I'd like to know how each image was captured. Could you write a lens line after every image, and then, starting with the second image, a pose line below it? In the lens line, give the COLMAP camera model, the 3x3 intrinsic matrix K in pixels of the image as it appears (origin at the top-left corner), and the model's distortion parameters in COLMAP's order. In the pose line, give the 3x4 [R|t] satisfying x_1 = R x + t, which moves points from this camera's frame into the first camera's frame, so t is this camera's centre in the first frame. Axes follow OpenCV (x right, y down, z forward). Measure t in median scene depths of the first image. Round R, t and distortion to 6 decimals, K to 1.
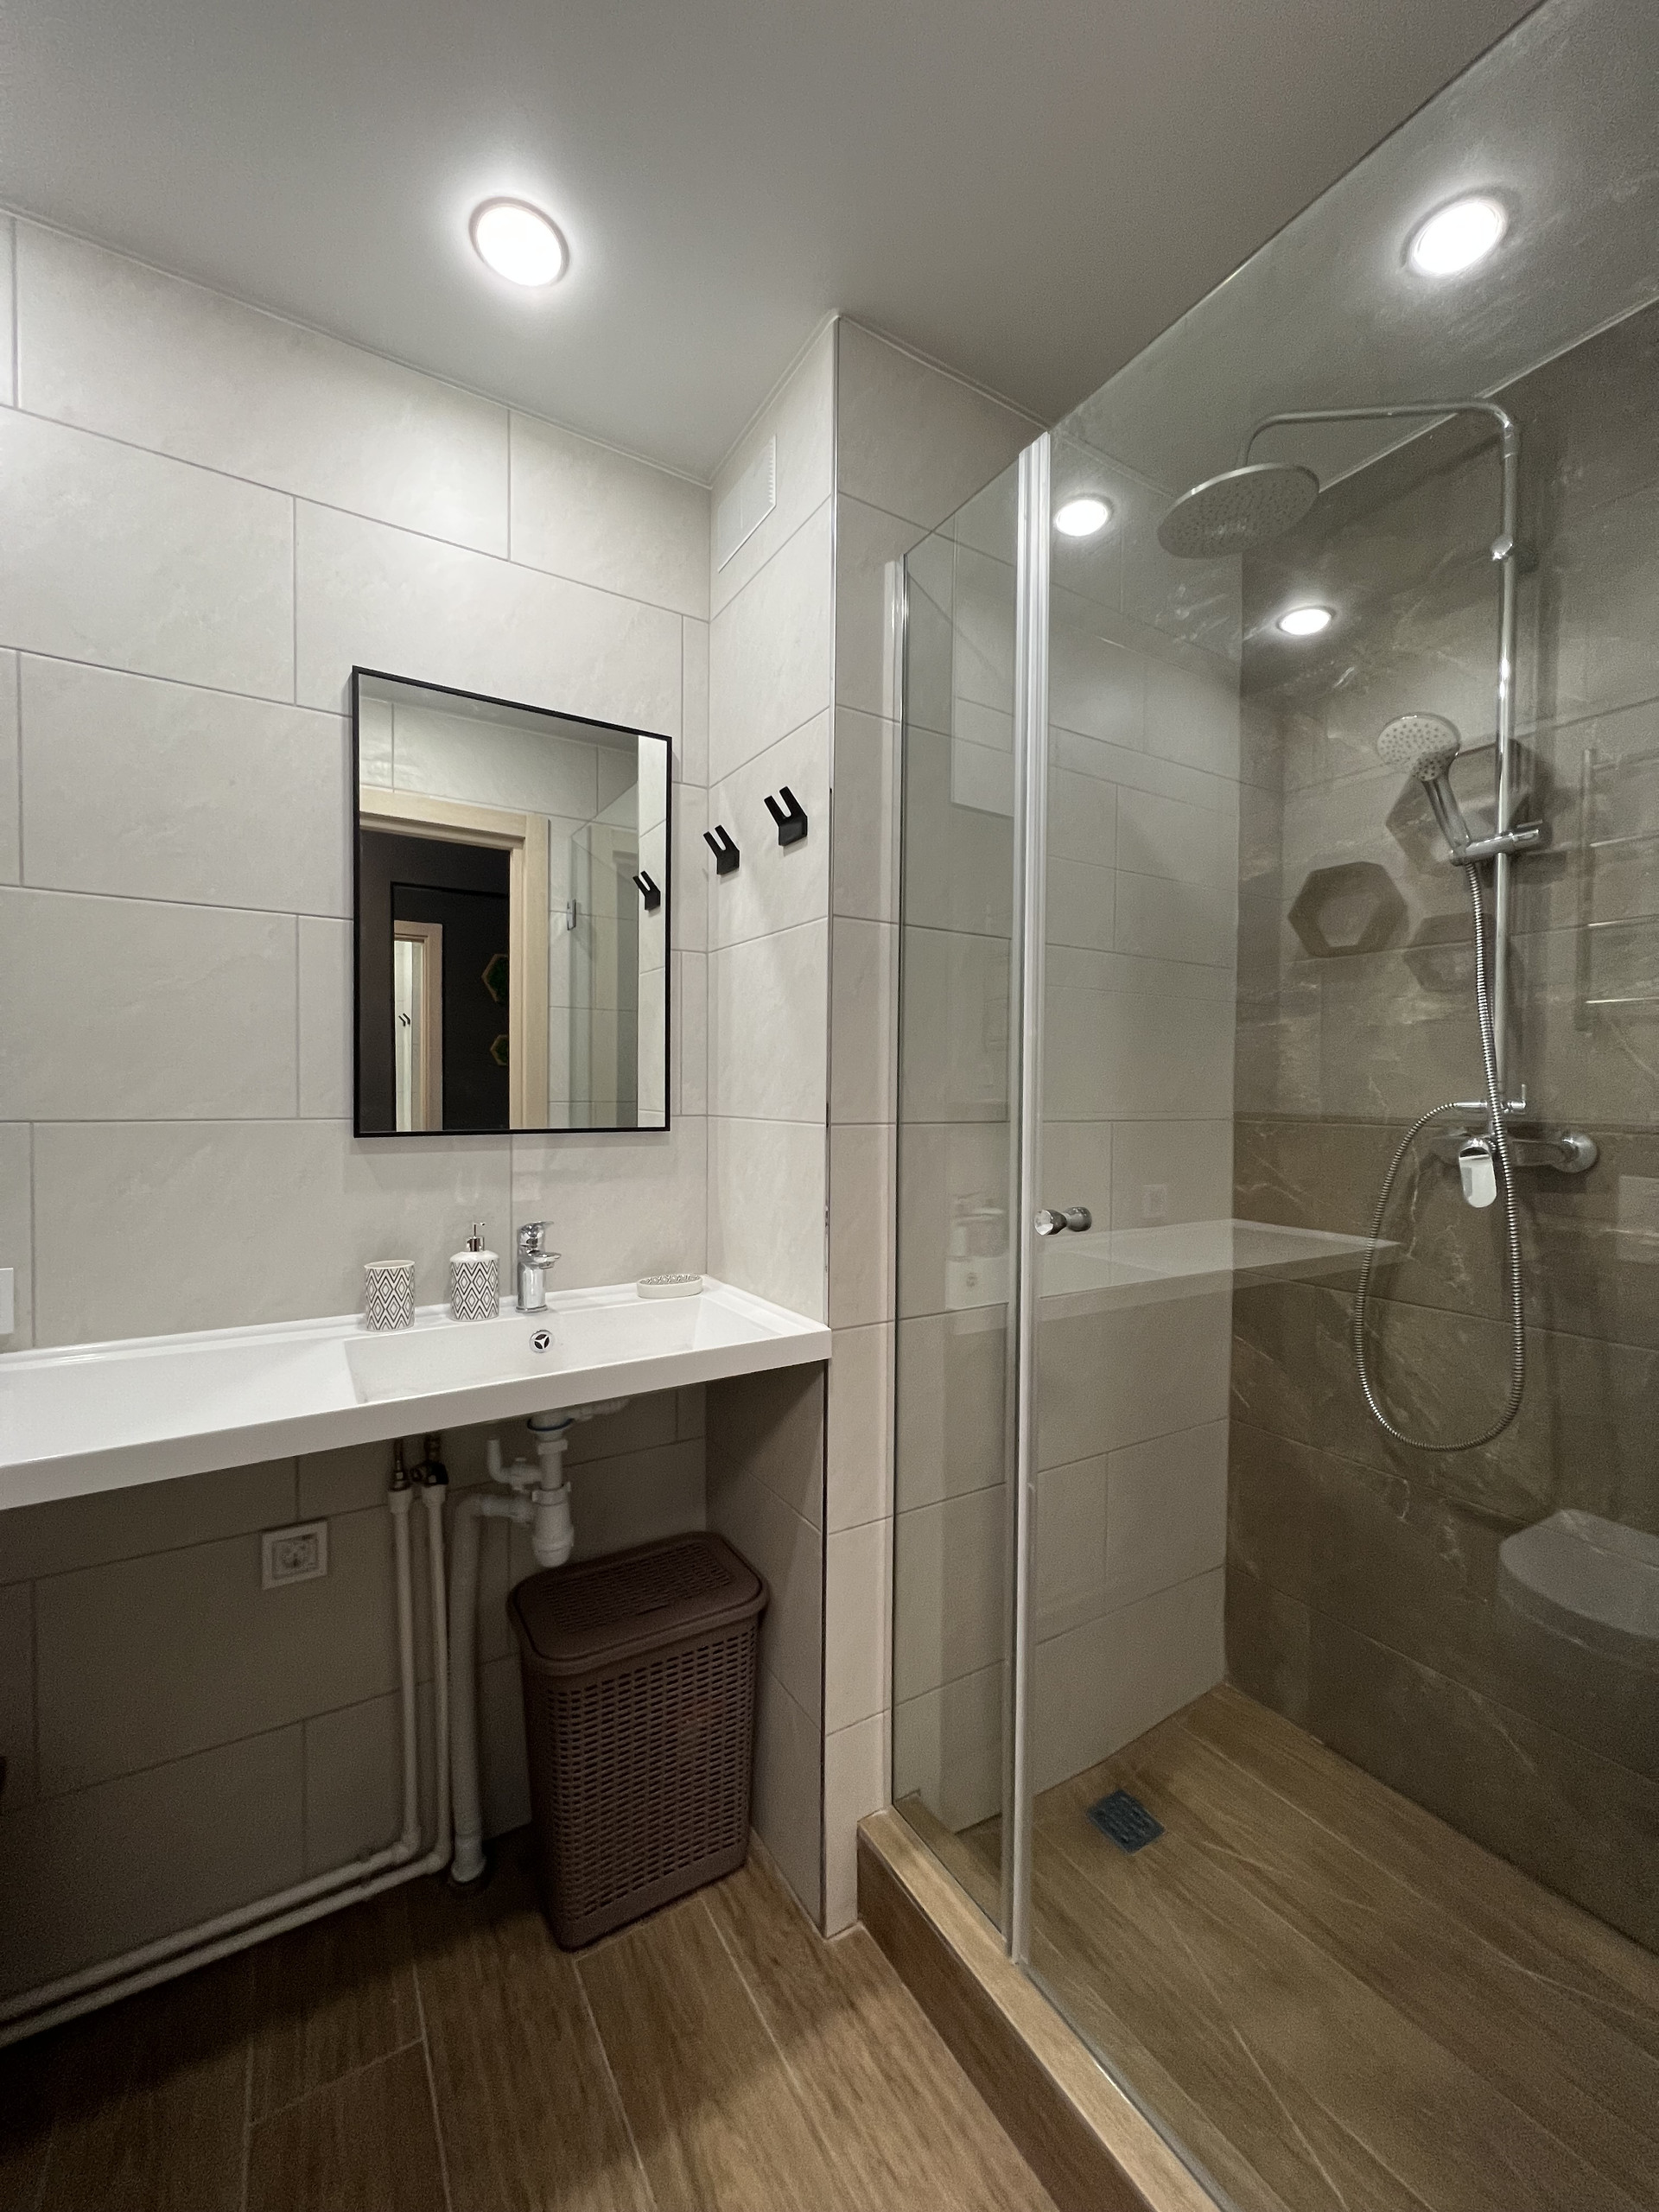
lens RADIAL K [[884.5, 0, 826.3], [0, 884.5, 1105.9], [0, 0, 1]] dist [-0.004007, 0.001848]
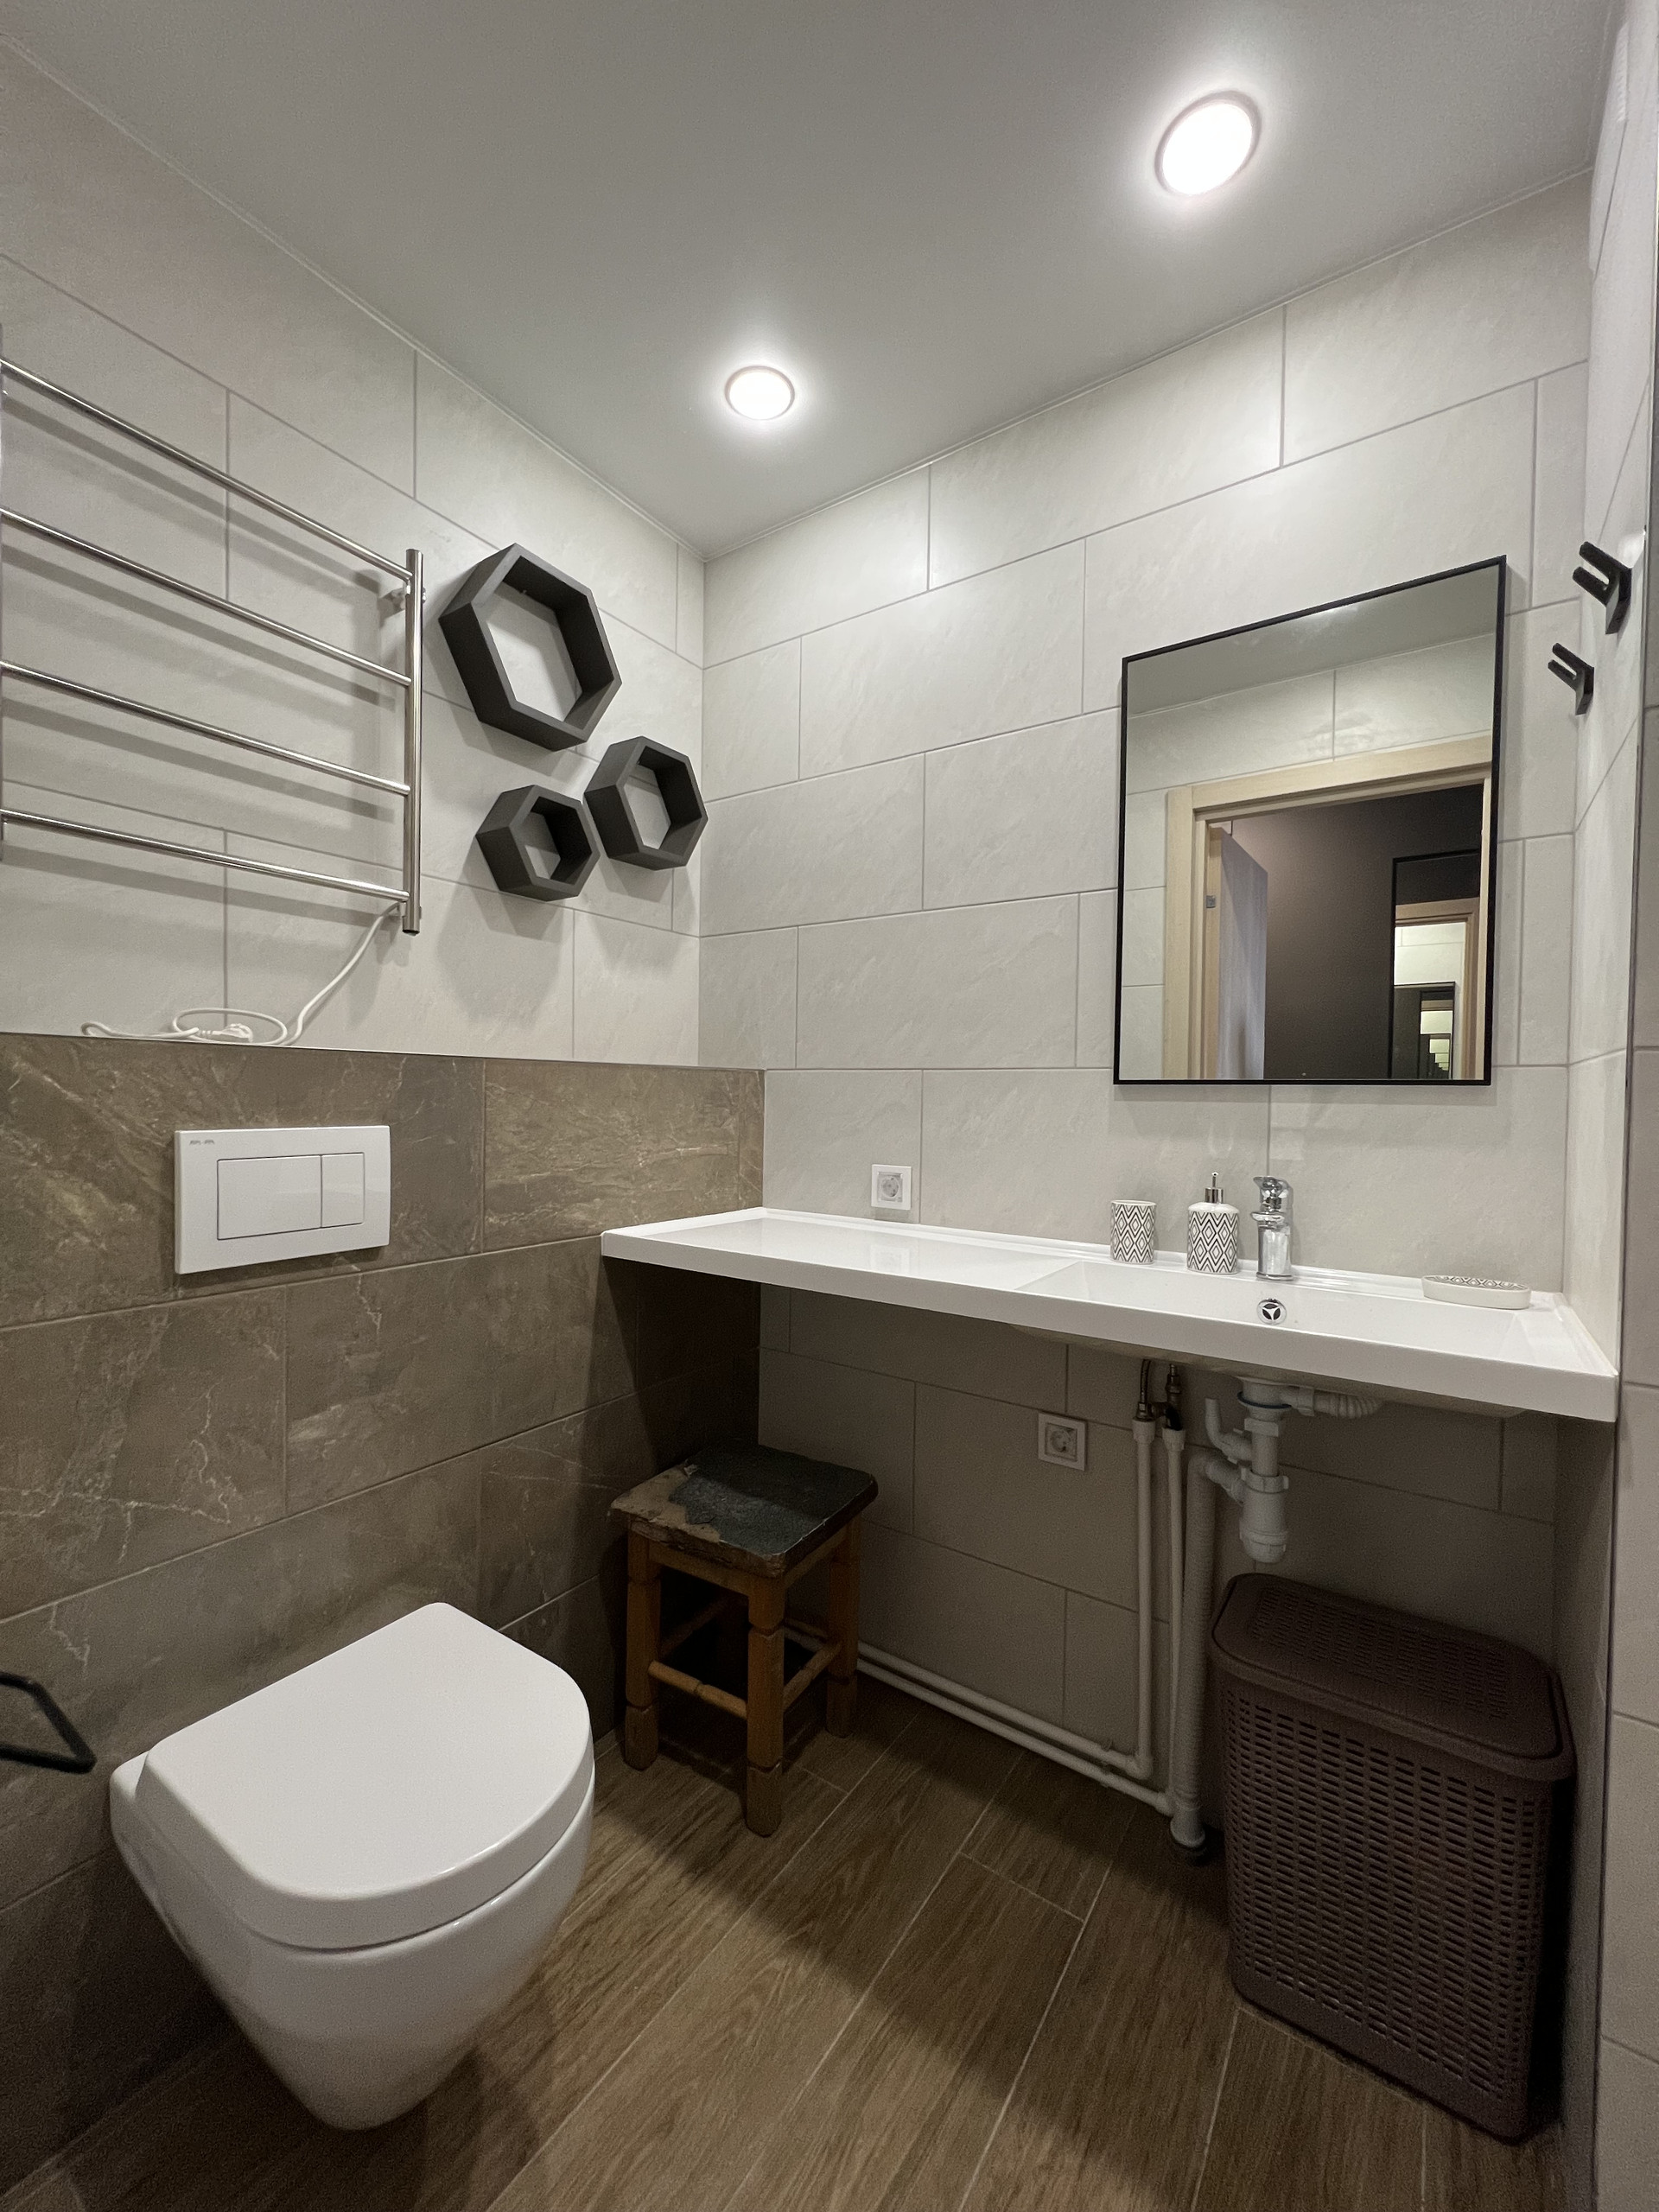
lens RADIAL K [[884.5, 0, 824.7], [0, 884.5, 1106.2], [0, 0, 1]] dist [-0.004007, 0.001848]
pose [[0.403854, 0.007648, -0.914792, 0.322304], [-0.028072, 0.999598, -0.004036, 0.075701], [0.914393, 0.027310, 0.403906, 0.220292]]
